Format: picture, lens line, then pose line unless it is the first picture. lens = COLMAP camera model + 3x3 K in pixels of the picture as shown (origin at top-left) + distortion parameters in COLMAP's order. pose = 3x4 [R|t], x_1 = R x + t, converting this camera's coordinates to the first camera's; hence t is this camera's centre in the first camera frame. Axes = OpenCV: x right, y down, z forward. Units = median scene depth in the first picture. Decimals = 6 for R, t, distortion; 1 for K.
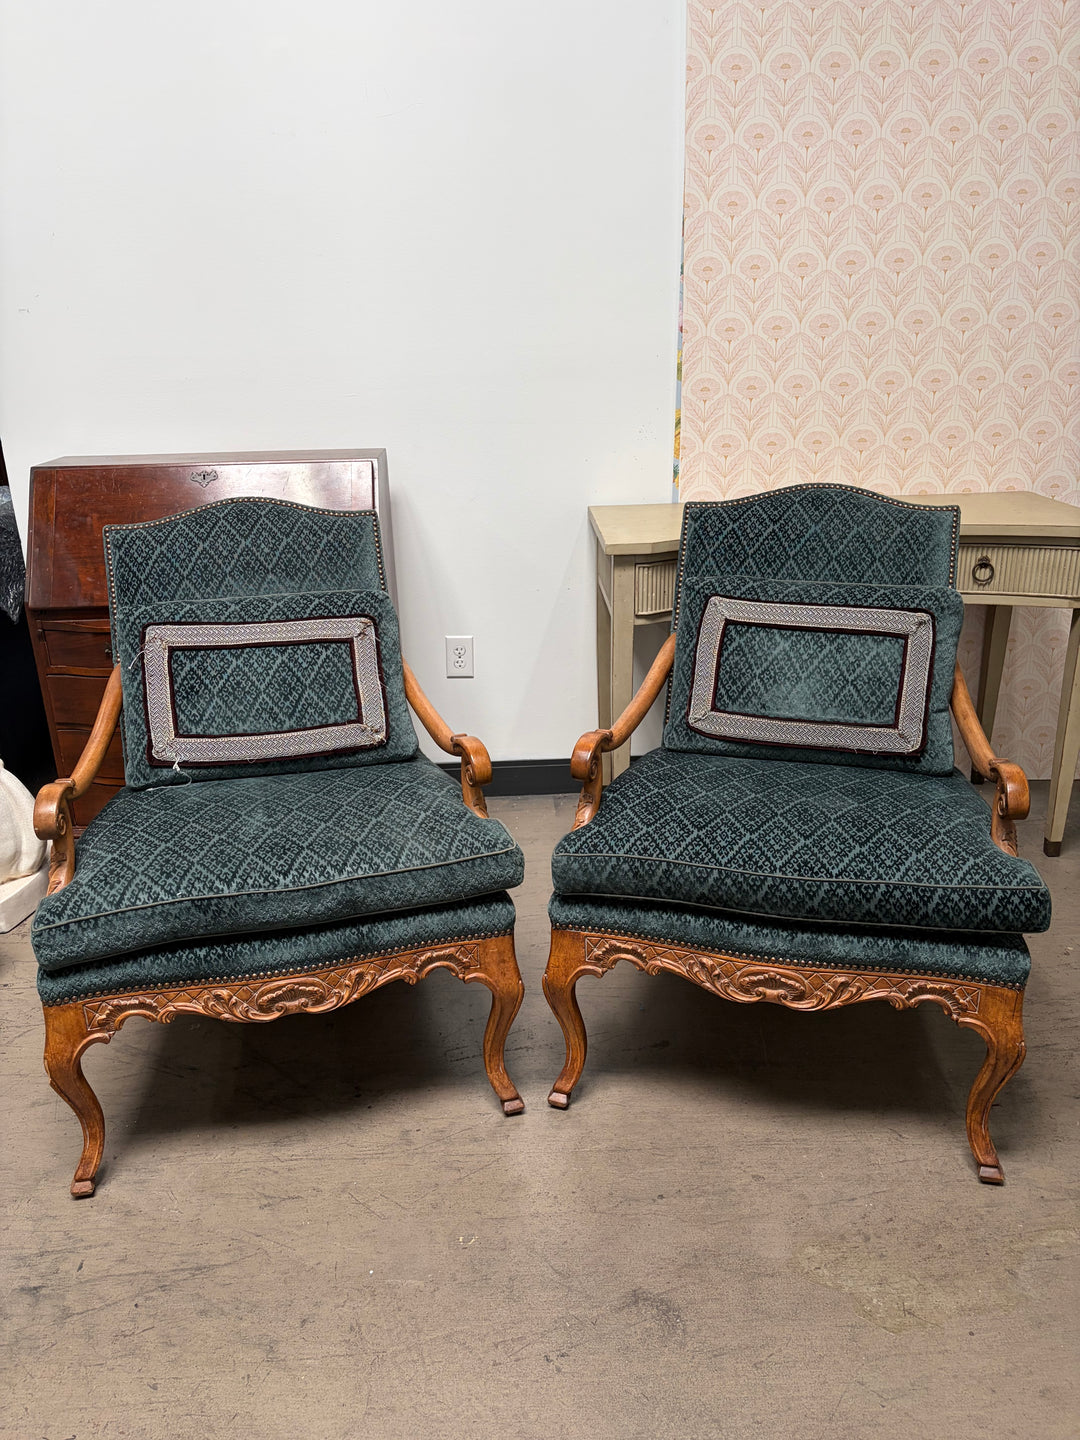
lens RADIAL K [[1103.8, 0, 534.9], [0, 1103.8, 719.7], [0, 0, 1]] dist [0.033018, -0.009767]
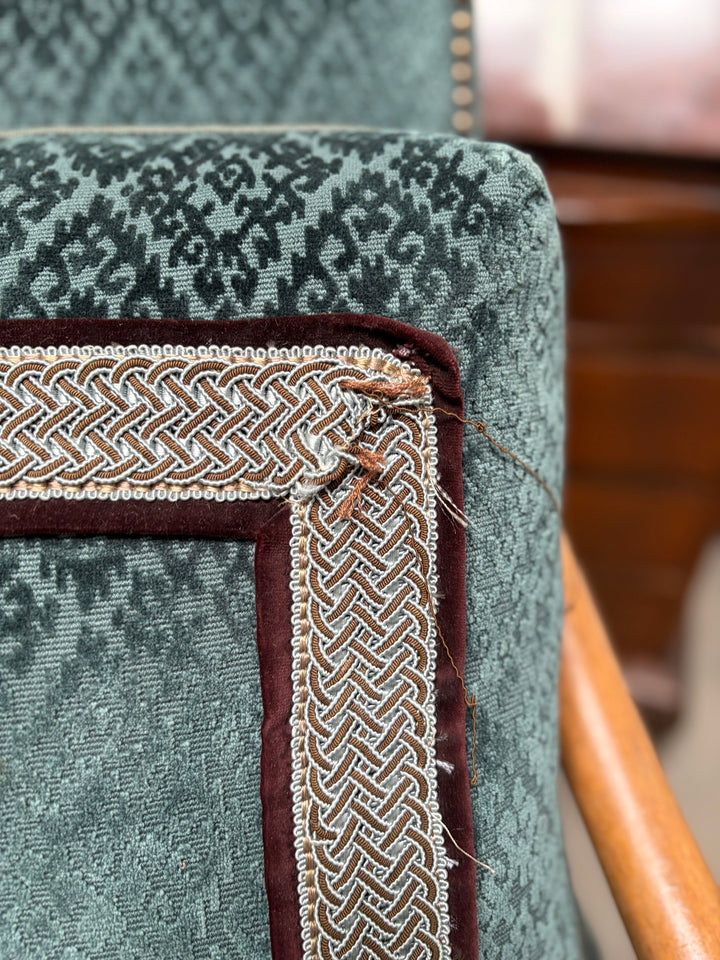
lens RADIAL K [[735.9, 0, 356.6], [0, 735.9, 479.8], [0, 0, 1]] dist [0.033018, -0.009767]
pose [[0.982922, 0.120702, -0.138905, -0.151851], [-0.070685, 0.944571, 0.320608, -0.114075], [0.169904, -0.305315, 0.936972, 0.968834]]
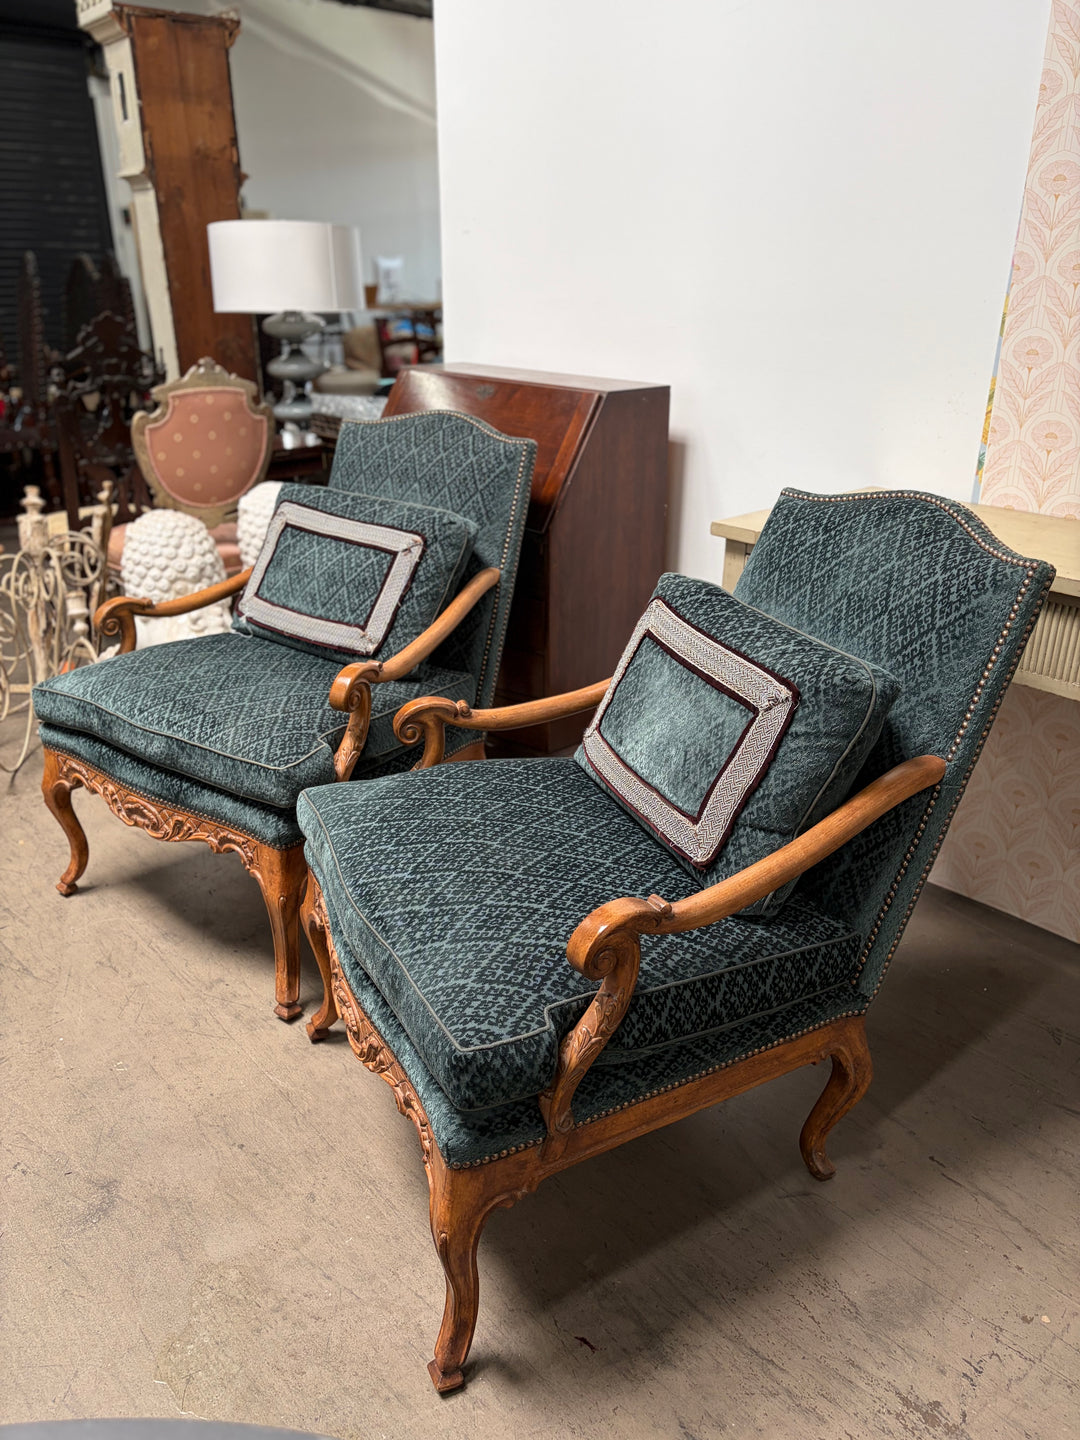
lens RADIAL K [[1103.8, 0, 534.9], [0, 1103.8, 719.7], [0, 0, 1]] dist [0.033018, -0.009767]
pose [[0.630309, 0.323113, -0.705909, 0.742274], [-0.286007, 0.941966, 0.175785, -0.153193], [0.721741, 0.091096, 0.686142, 0.415078]]
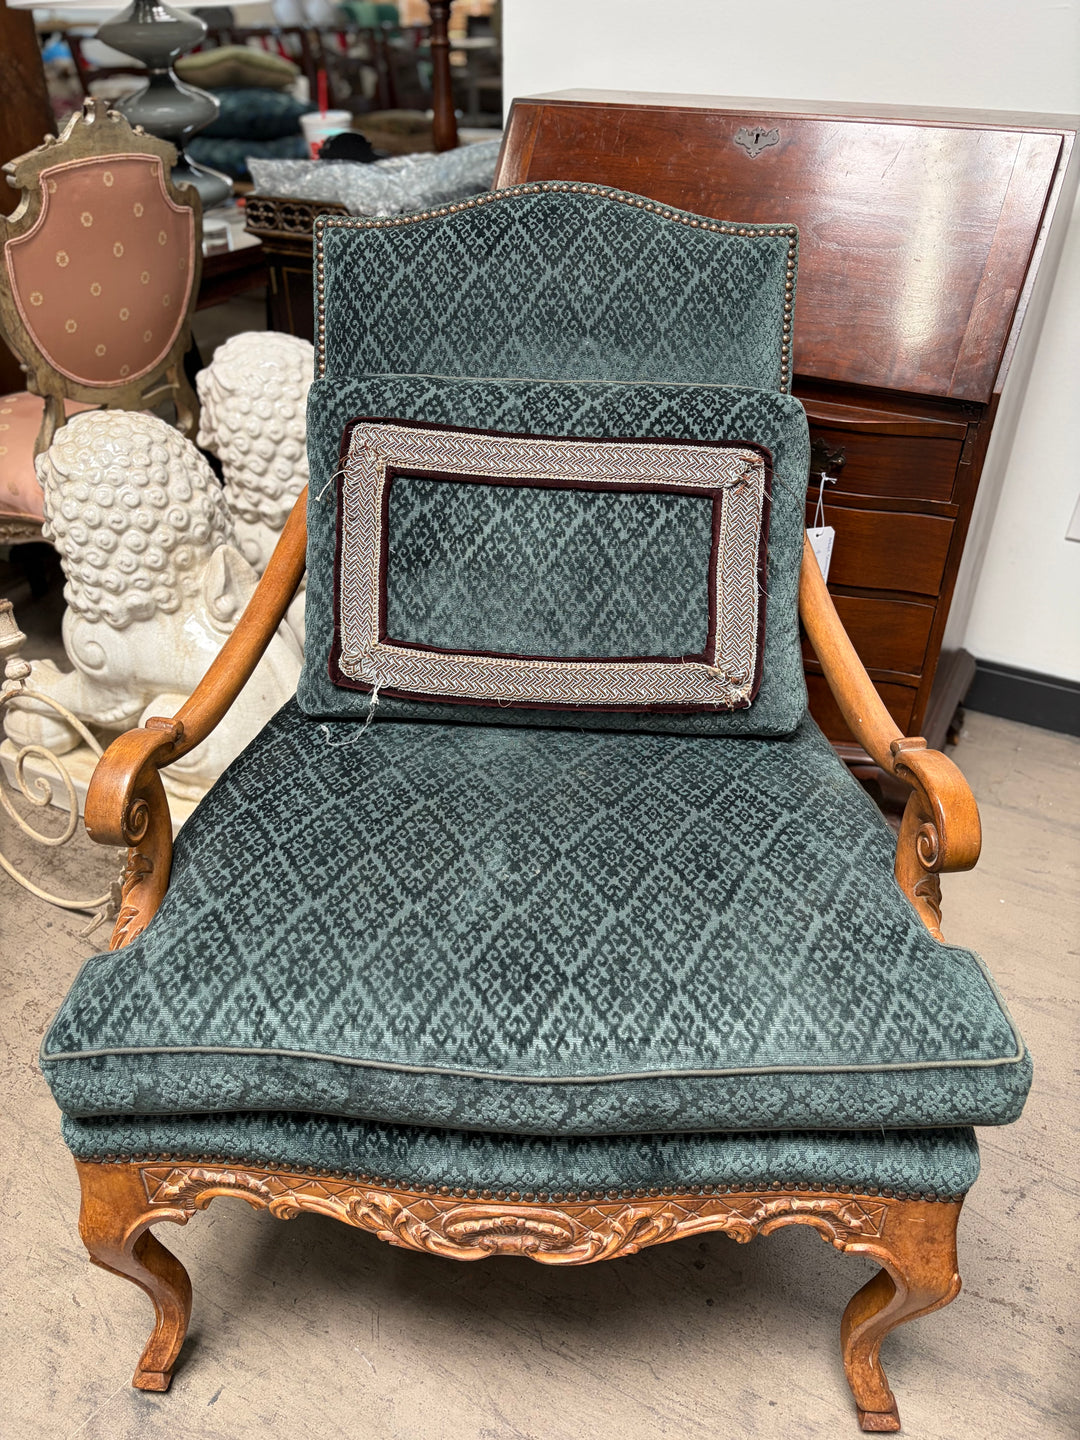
lens RADIAL K [[1057.6, 0, 550.8], [0, 1057.6, 724.7], [0, 0, 1]] dist [0.038269, -0.003914]
pose [[0.958025, 0.188896, -0.215651, -0.120201], [-0.128209, 0.955115, 0.267052, -0.096762], [0.256417, -0.228194, 0.939243, 0.513044]]
